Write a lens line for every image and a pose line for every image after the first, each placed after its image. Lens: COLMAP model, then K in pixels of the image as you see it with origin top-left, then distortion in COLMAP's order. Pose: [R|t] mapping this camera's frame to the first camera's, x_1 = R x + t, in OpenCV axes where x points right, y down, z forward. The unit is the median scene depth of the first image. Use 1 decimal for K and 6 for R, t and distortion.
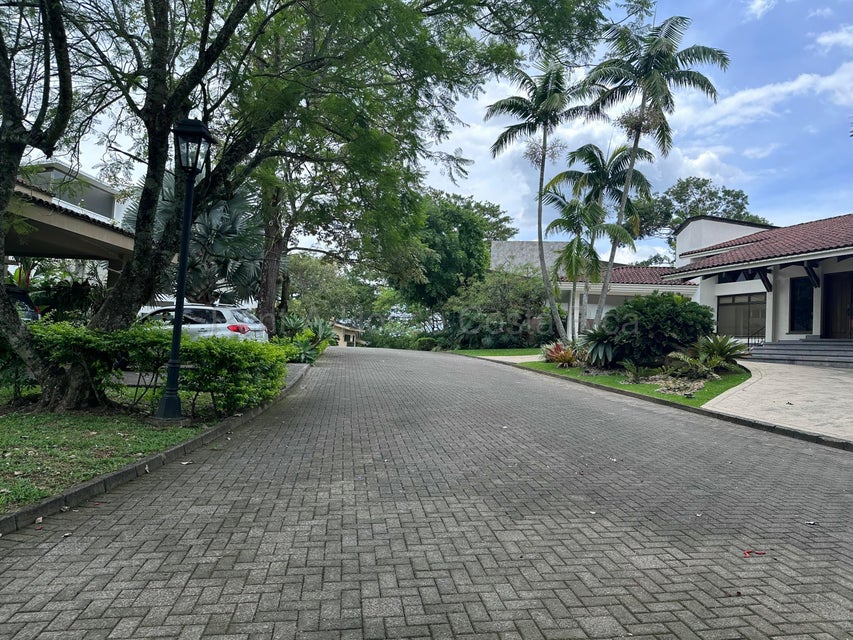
lens RADIAL K [[603.9, 0, 427.6], [0, 603.9, 319.9], [0, 0, 1]] dist [0.017702, -0.021120]
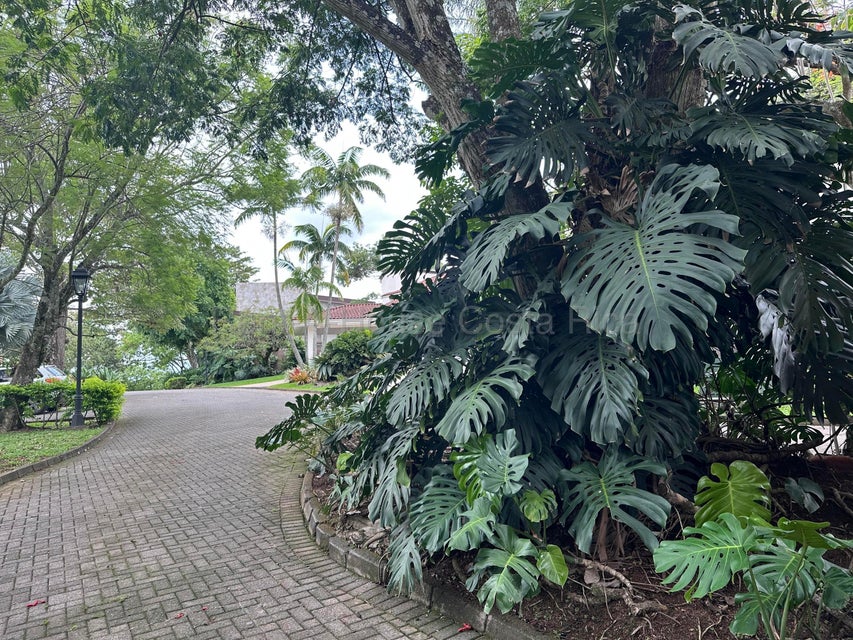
lens RADIAL K [[603.9, 0, 442.5], [0, 603.9, 318.1], [0, 0, 1]] dist [0.017702, -0.021120]
pose [[0.904246, -0.069184, 0.421369, -0.052221], [0.089268, 0.995611, -0.028099, -0.005601], [-0.417576, 0.063023, 0.906454, -0.359681]]
